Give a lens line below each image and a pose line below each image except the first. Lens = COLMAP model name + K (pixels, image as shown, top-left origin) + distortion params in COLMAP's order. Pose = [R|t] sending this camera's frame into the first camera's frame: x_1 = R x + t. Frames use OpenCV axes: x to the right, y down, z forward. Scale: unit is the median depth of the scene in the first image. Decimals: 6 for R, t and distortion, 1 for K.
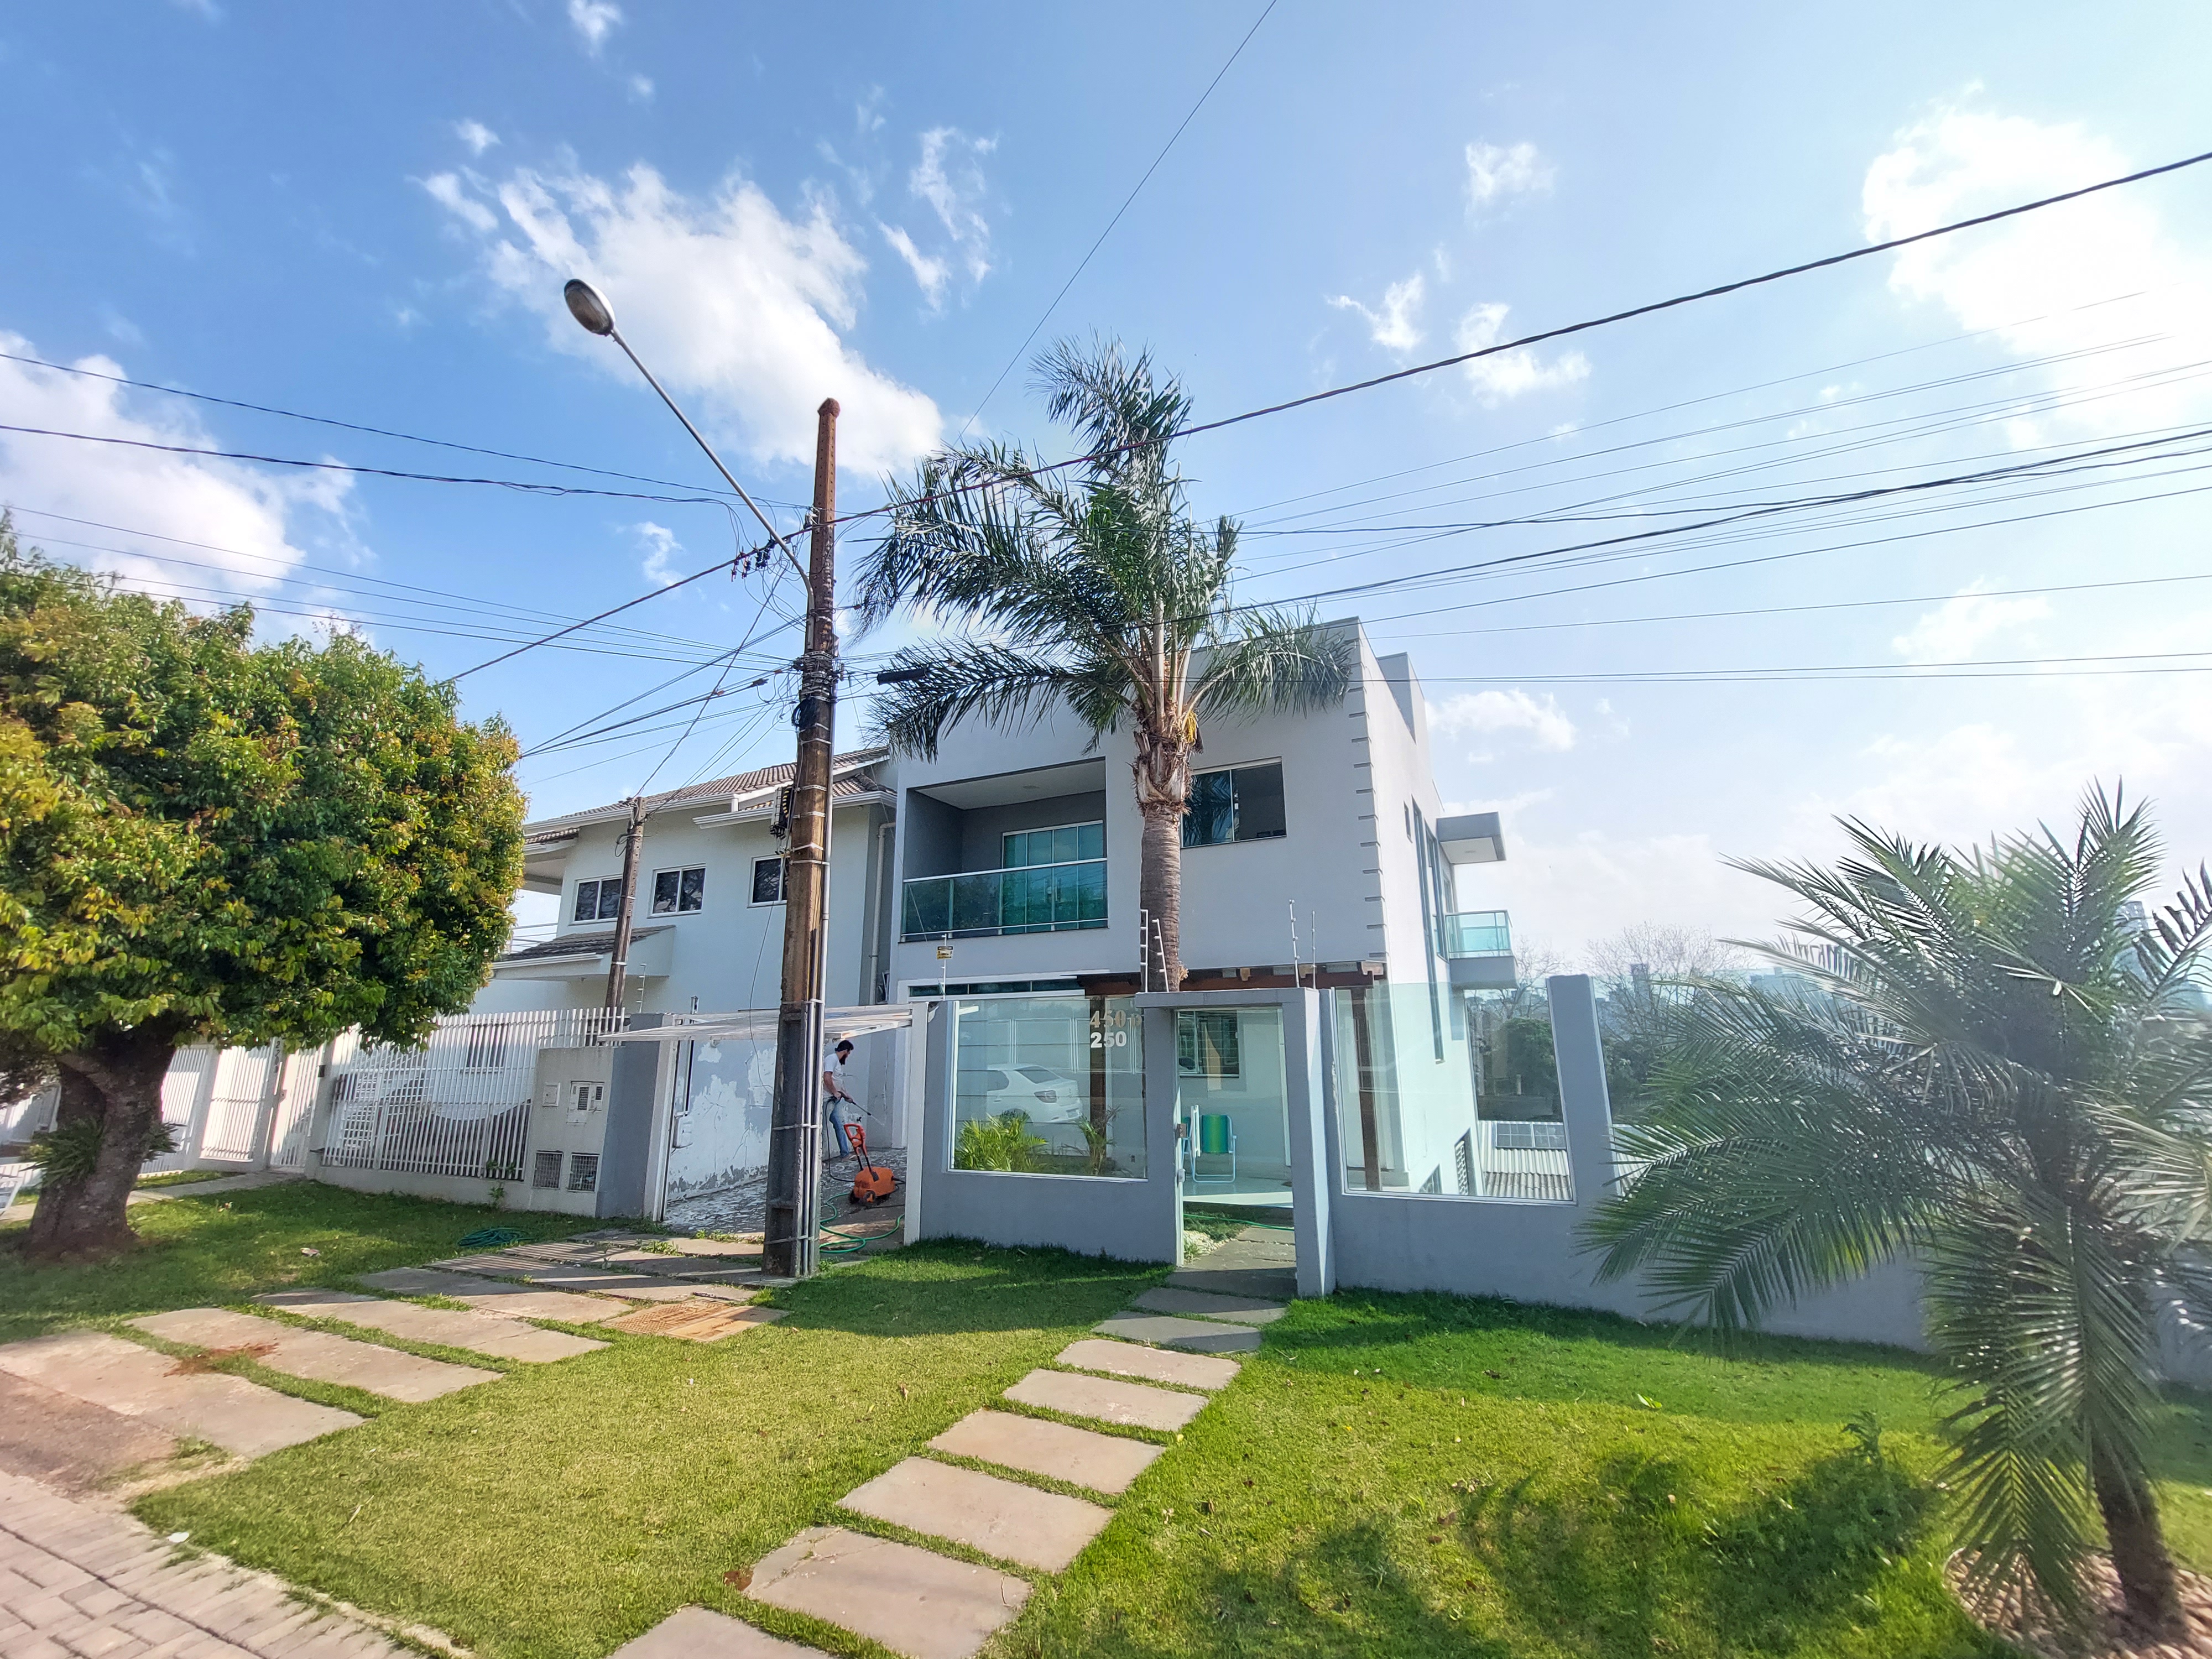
lens RADIAL K [[865.6, 0, 1102.5], [0, 865.6, 825.1], [0, 0, 1]] dist [-0.002315, -0.005799]
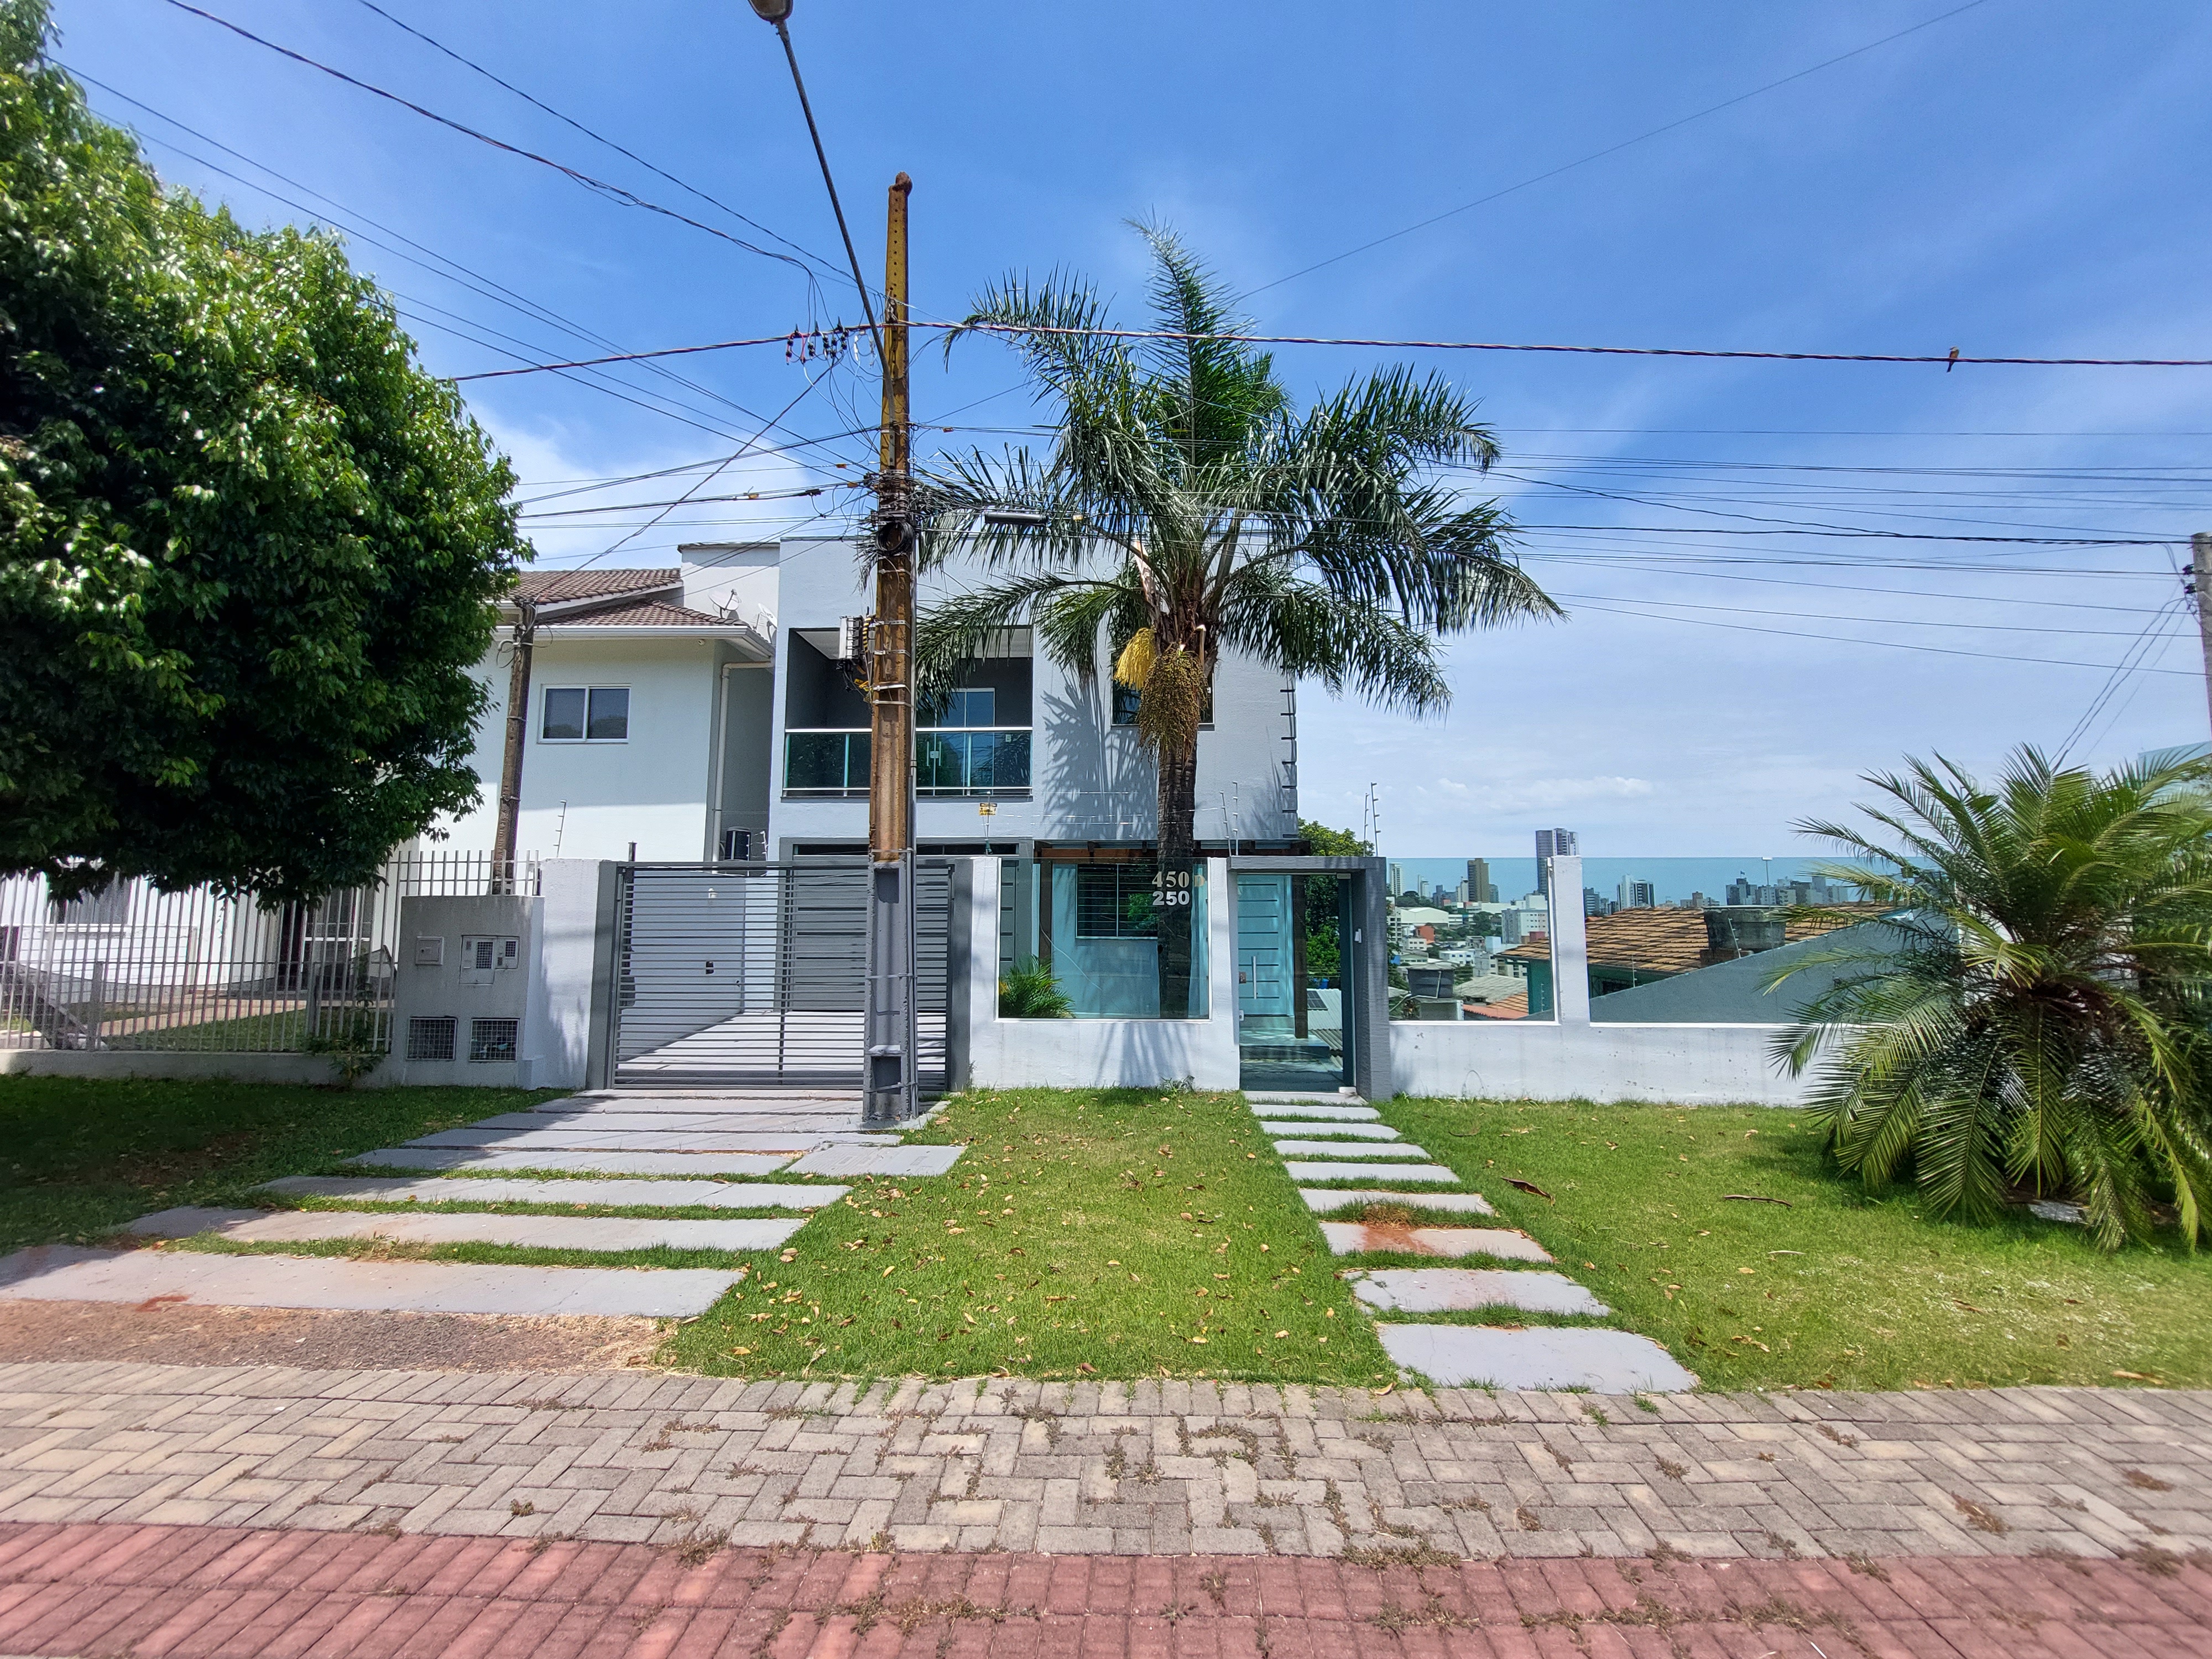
lens RADIAL K [[857.7, 0, 1120.3], [0, 857.7, 819.8], [0, 0, 1]] dist [-0.003087, -0.000377]
pose [[0.917183, 0.062862, 0.393477, -0.410045], [-0.113403, 0.987822, 0.106525, 0.034046], [-0.381989, -0.142324, 0.913142, 0.034320]]
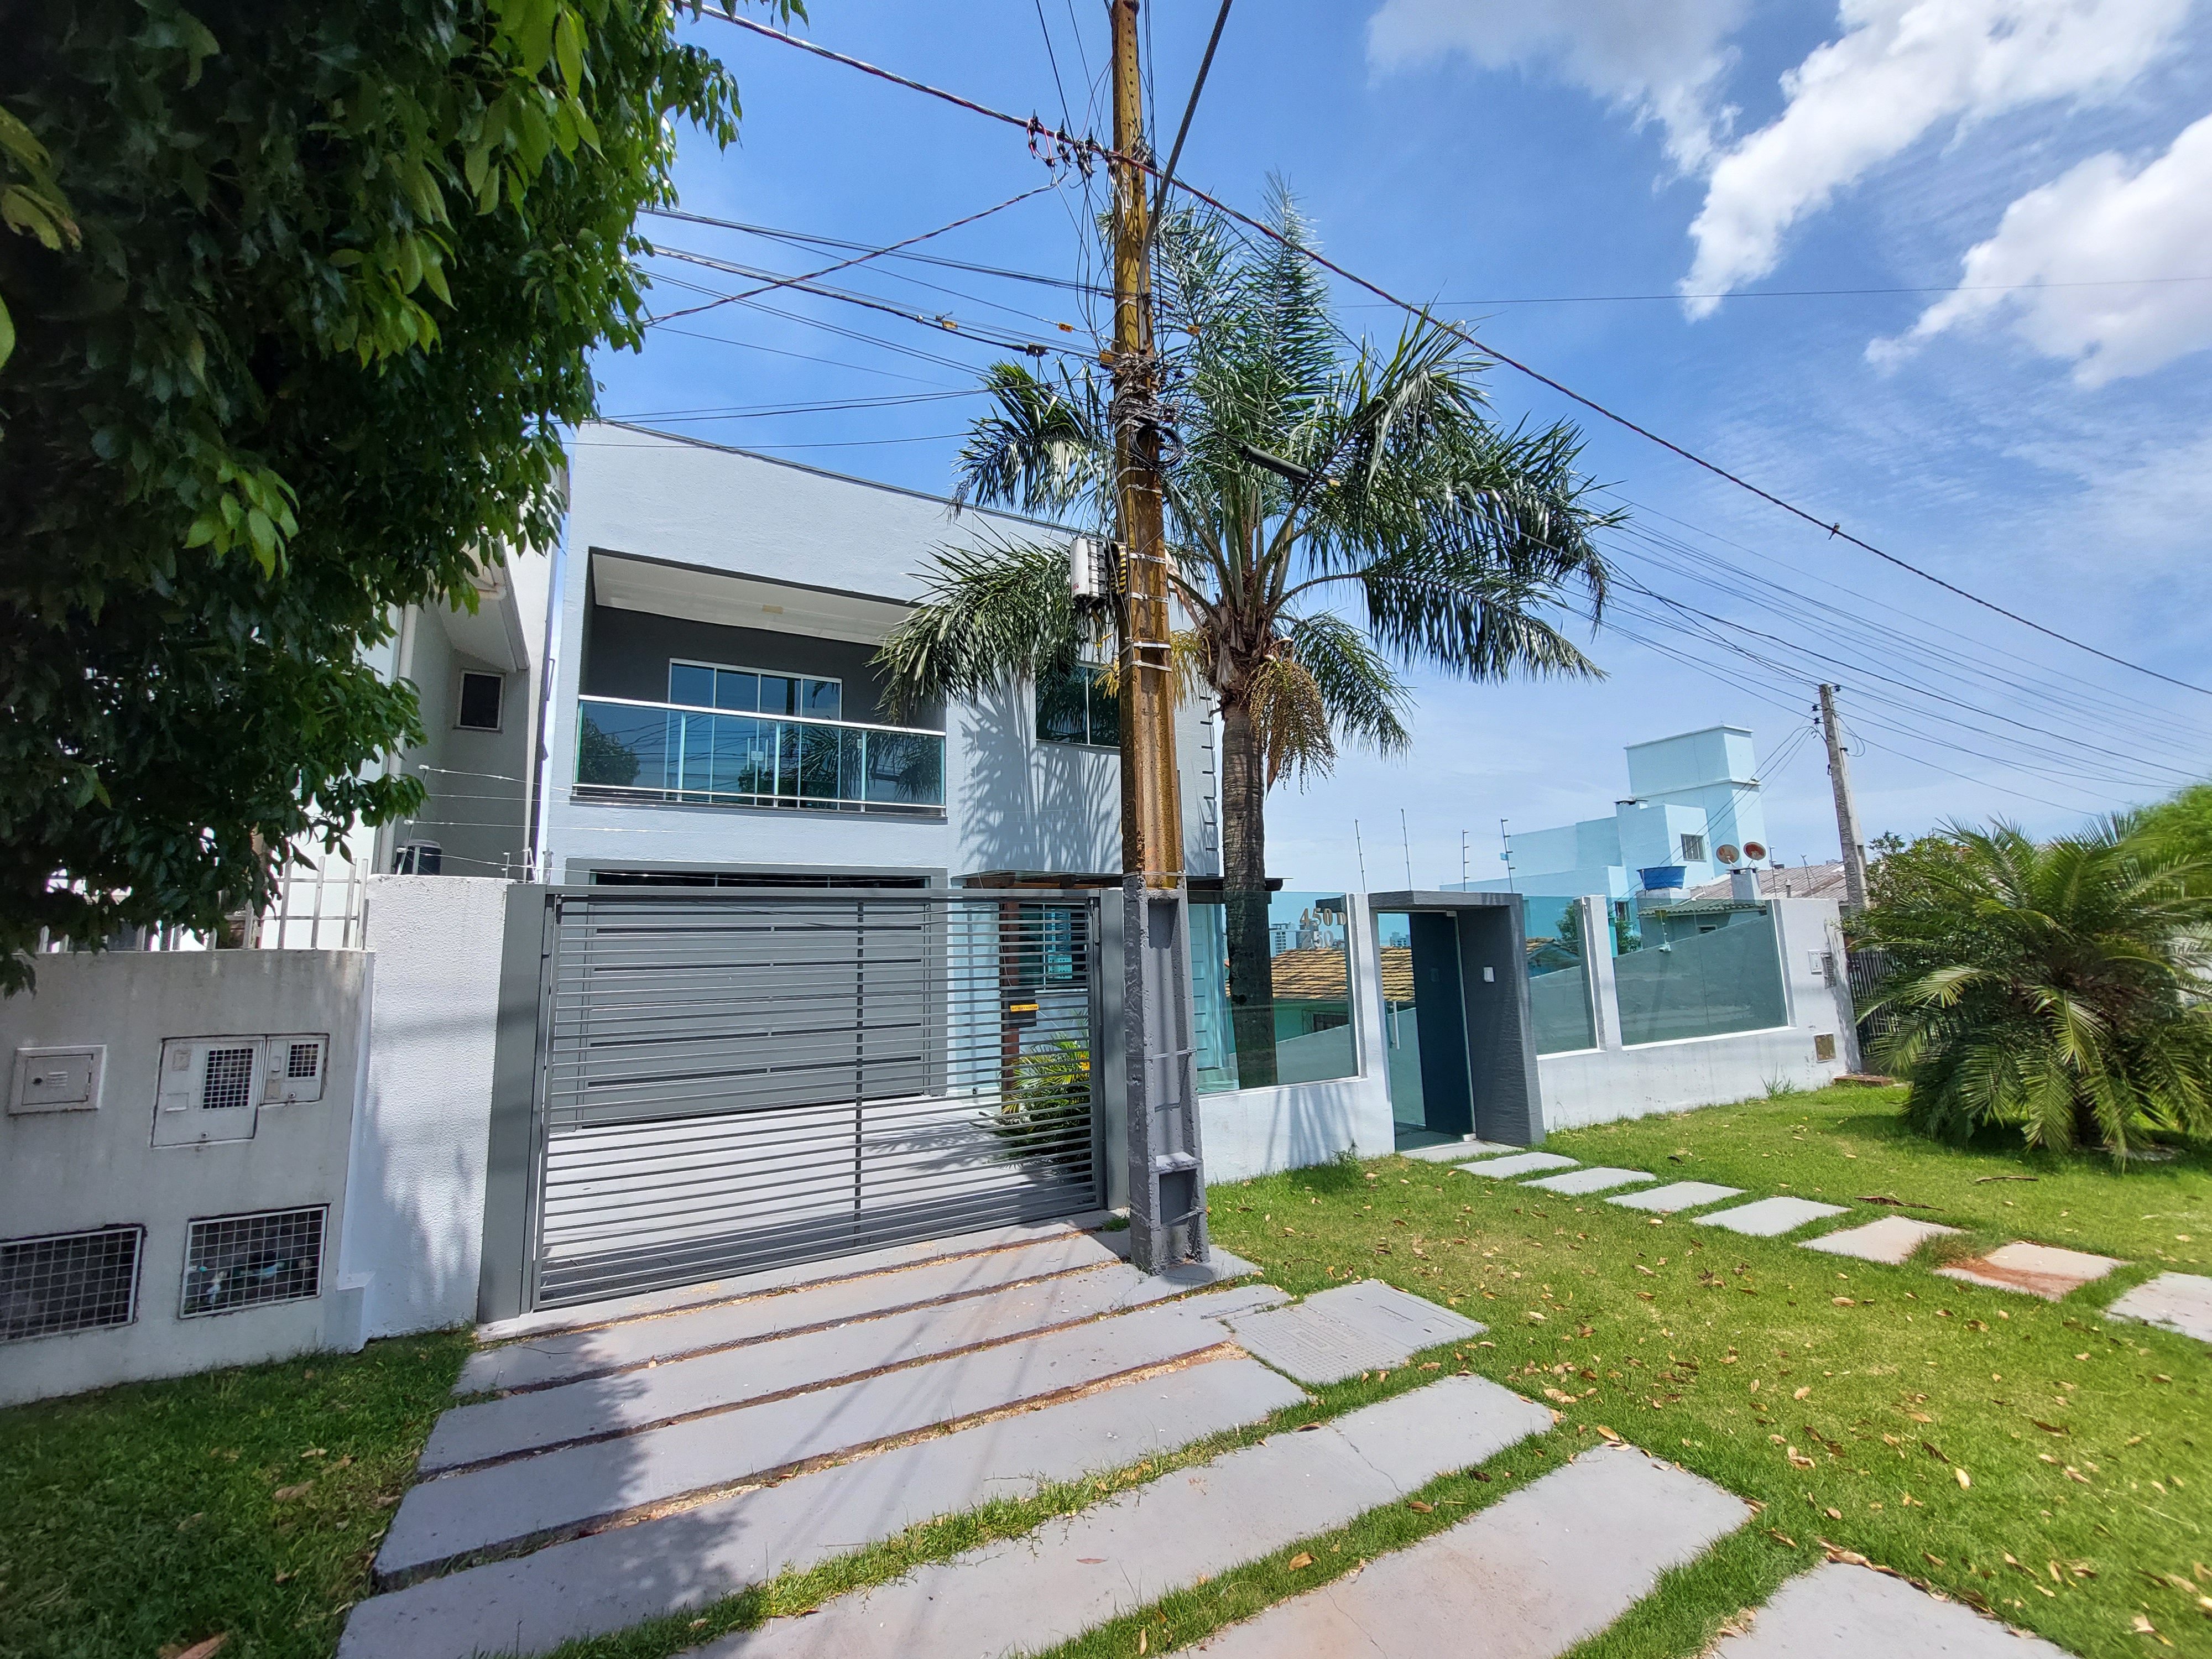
lens RADIAL K [[865.6, 0, 1102.5], [0, 865.6, 825.1], [0, 0, 1]] dist [-0.002315, -0.005799]
pose [[0.591902, 0.124962, 0.796264, -0.757284], [-0.178574, 0.983689, -0.021633, 0.154911], [-0.785979, -0.129388, 0.604562, 0.513410]]
